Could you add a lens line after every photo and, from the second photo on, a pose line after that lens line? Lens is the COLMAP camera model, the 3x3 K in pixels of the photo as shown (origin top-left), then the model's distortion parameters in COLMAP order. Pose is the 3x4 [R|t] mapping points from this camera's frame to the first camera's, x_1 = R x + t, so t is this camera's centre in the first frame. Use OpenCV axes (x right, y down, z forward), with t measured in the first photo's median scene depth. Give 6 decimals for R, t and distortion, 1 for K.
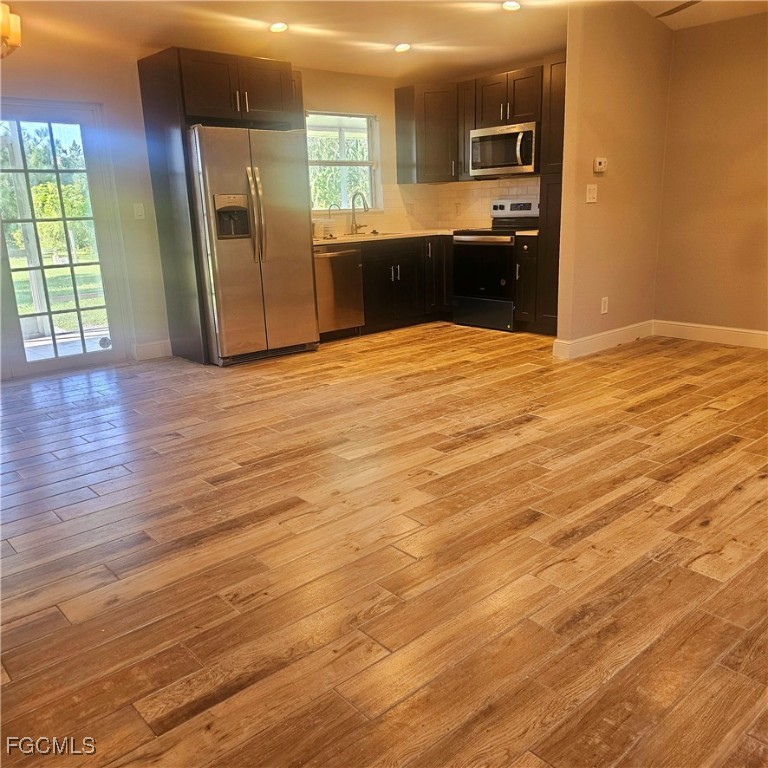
lens RADIAL K [[685.4, 0, 382.9], [0, 685.4, 383.8], [0, 0, 1]] dist [0.002799, -0.042011]
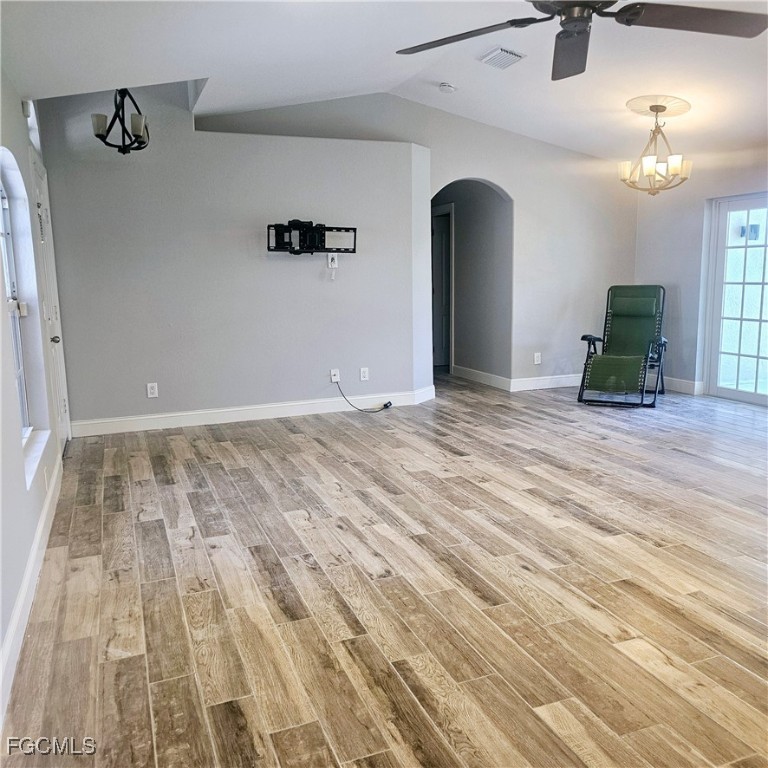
lens RADIAL K [[685.4, 0, 383.3], [0, 685.4, 382.3], [0, 0, 1]] dist [0.002799, -0.042011]
pose [[-0.320336, 0.201107, -0.925711, 1.306087], [-0.212059, 0.937183, 0.276981, -0.380906], [0.923264, 0.285033, -0.257567, 1.040632]]
